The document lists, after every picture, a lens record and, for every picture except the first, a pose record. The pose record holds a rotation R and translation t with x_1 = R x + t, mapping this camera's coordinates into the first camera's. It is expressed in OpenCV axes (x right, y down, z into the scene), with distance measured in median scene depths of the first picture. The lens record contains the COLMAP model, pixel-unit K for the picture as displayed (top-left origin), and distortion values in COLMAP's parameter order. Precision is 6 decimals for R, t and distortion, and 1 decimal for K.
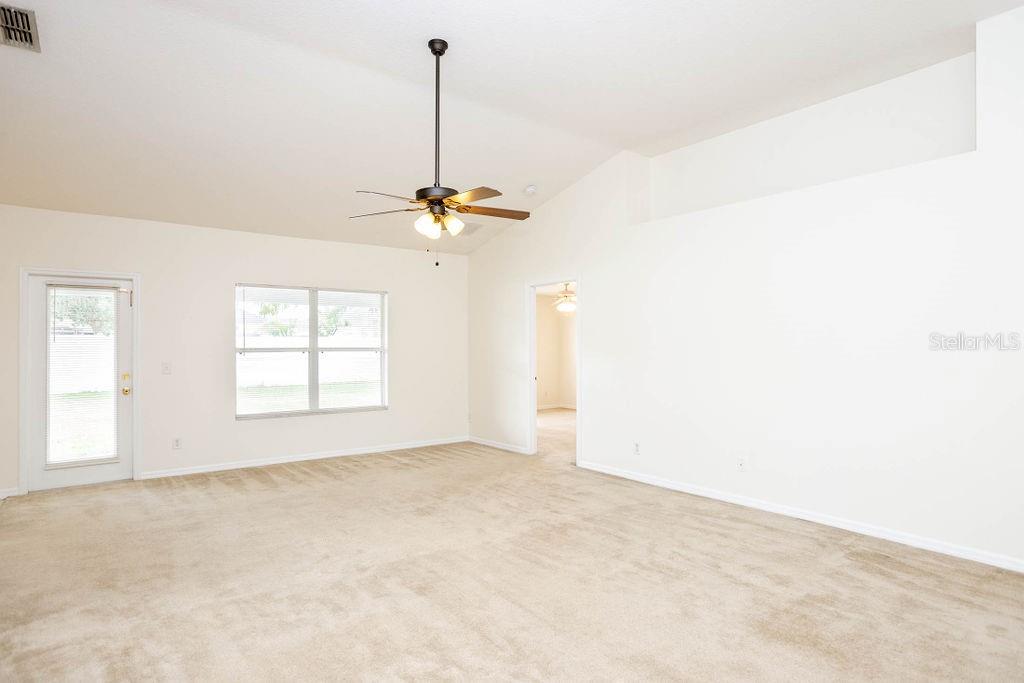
lens RADIAL K [[557.3, 0, 512.0], [0, 557.3, 341.5], [0, 0, 1]] dist [-0.016488, 0.003125]
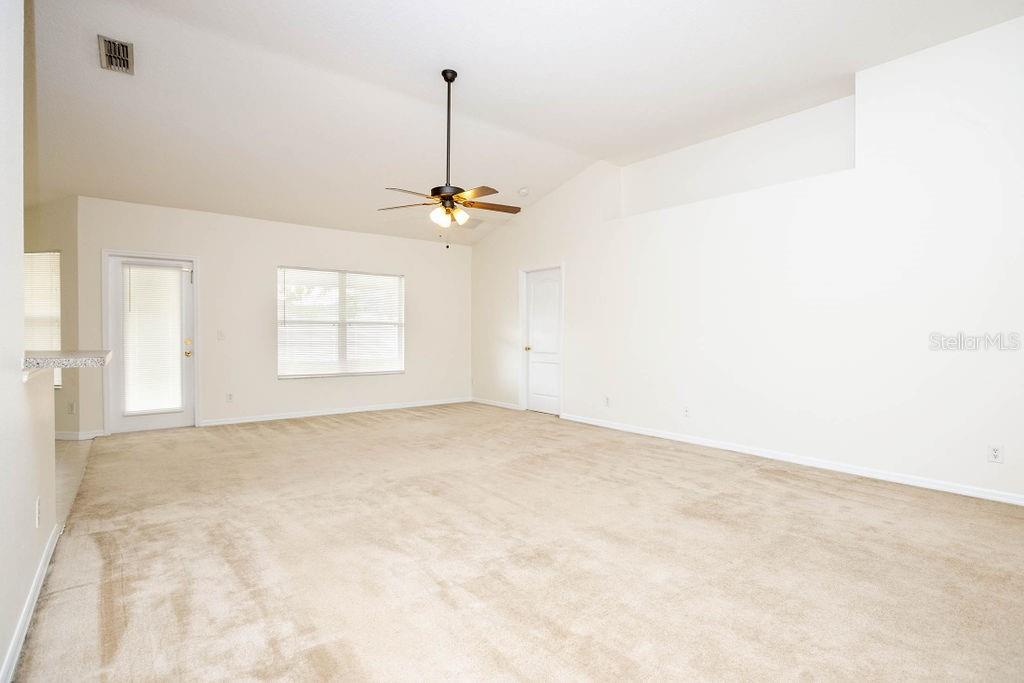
lens RADIAL K [[497.1, 0, 531.4], [0, 497.1, 342.6], [0, 0, 1]] dist [-0.034959, 0.000954]
pose [[0.999122, 0.006914, 0.041330, 0.010979], [-0.007981, 0.999638, 0.025708, 0.046066], [-0.041138, -0.026015, 0.998815, -0.137823]]
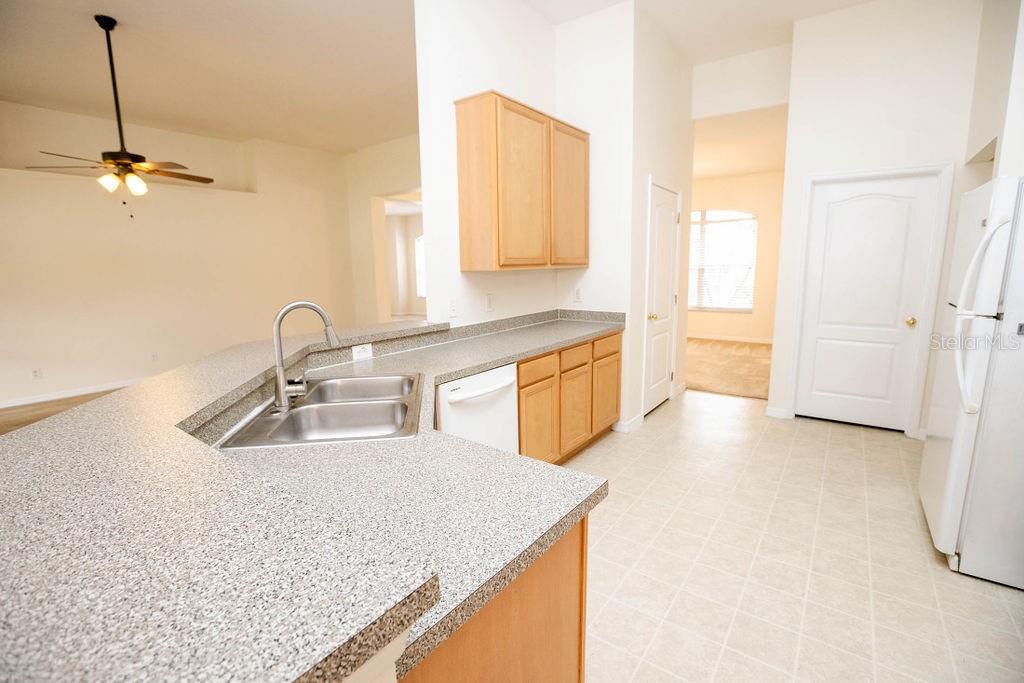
lens RADIAL K [[476.2, 0, 512.0], [0, 476.2, 341.5], [0, 0, 1]] dist [-0.062222, 0.024664]
pose [[-0.279181, -0.145711, 0.949119, -1.283762], [0.009544, 0.987950, 0.154480, -0.013785], [-0.960191, 0.052187, -0.274426, 0.460965]]
